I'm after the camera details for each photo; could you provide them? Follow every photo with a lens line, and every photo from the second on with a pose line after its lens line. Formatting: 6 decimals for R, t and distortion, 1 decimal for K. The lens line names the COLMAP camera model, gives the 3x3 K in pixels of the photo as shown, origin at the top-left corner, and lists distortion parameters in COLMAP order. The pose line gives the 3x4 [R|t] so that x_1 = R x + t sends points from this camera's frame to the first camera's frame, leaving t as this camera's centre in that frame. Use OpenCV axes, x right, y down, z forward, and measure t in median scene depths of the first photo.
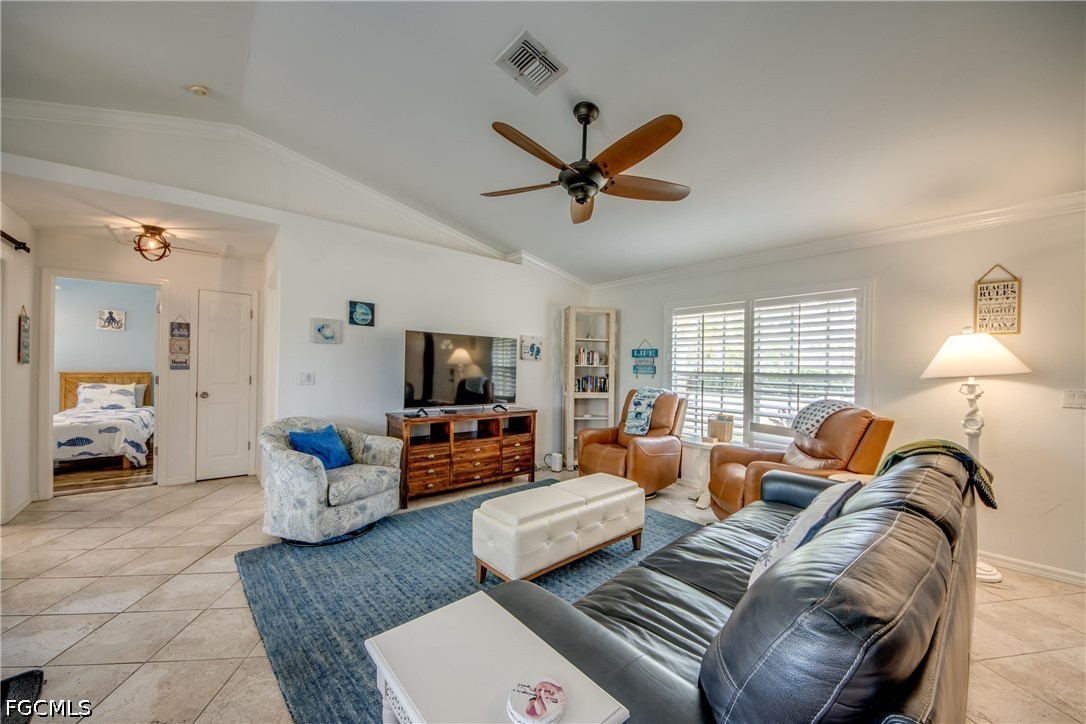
lens RADIAL K [[413.9, 0, 542.9], [0, 413.9, 370.4], [0, 0, 1]] dist [0.047664, -0.032930]
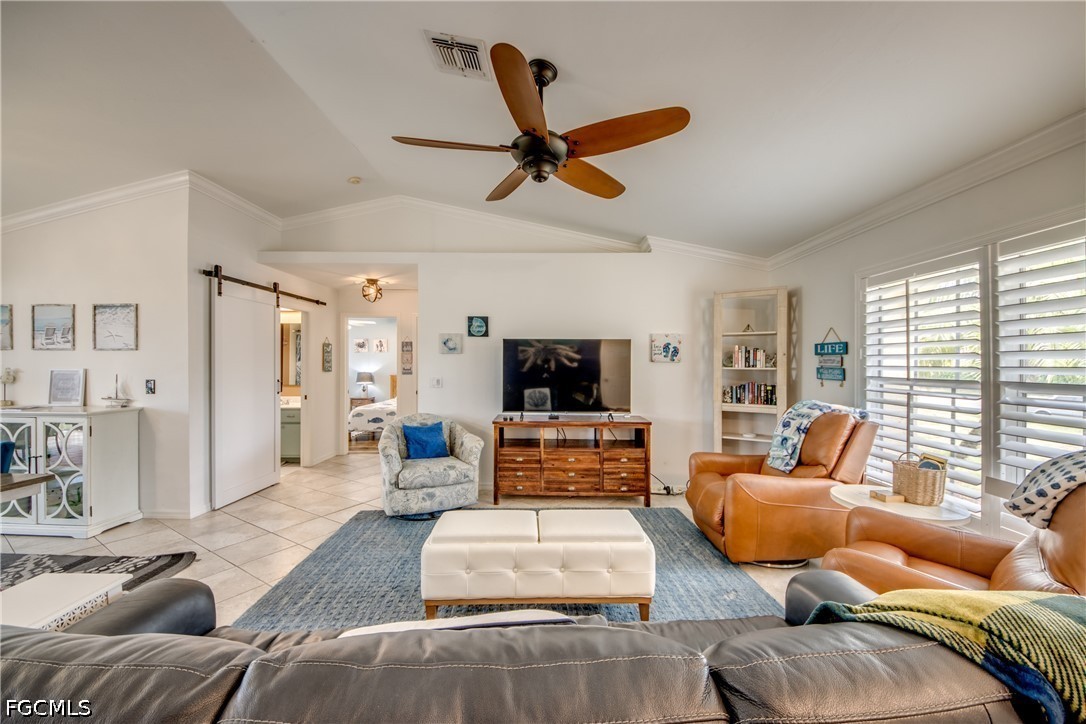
lens RADIAL K [[413.8, 0, 538.4], [0, 413.8, 370.2], [0, 0, 1]] dist [0.030162, -0.019386]
pose [[0.753920, -0.006102, -0.656938, 0.400177], [0.007287, 0.999973, -0.000926, -0.012394], [0.656926, -0.004089, 0.753944, 0.231777]]
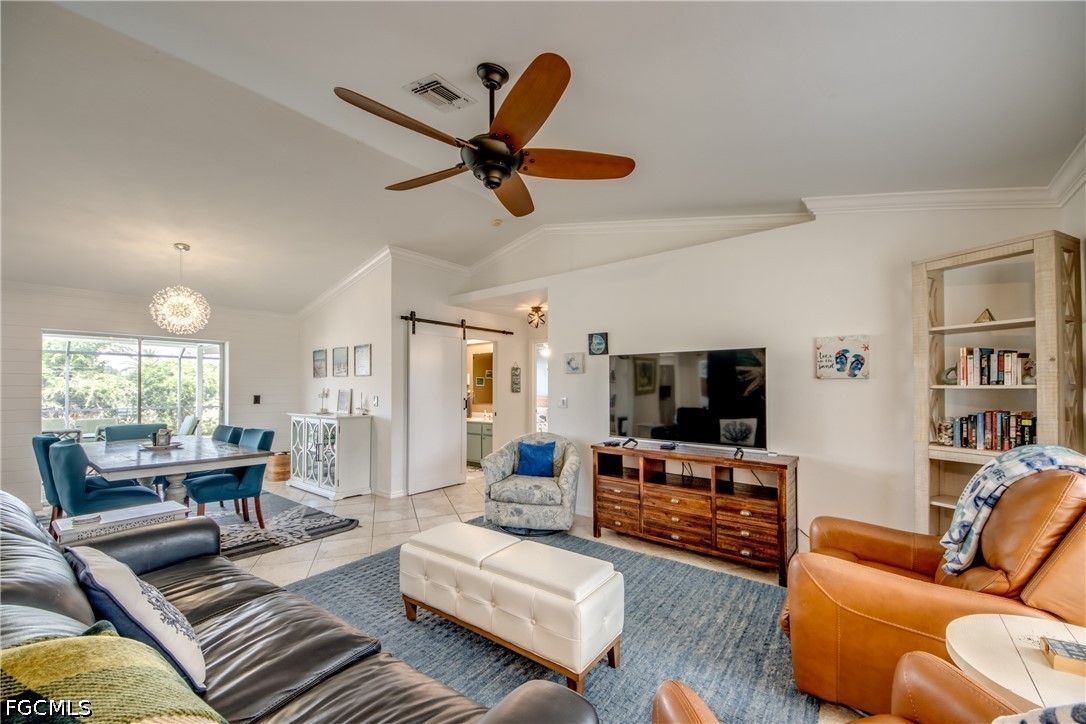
lens RADIAL K [[433.0, 0, 536.8], [0, 433.0, 383.2], [0, 0, 1]] dist [0.055161, -0.043364]
pose [[0.185151, -0.029226, -0.982275, 0.580660], [-0.002381, 0.999541, -0.030188, -0.000330], [0.982707, 0.007928, 0.184997, 0.585388]]
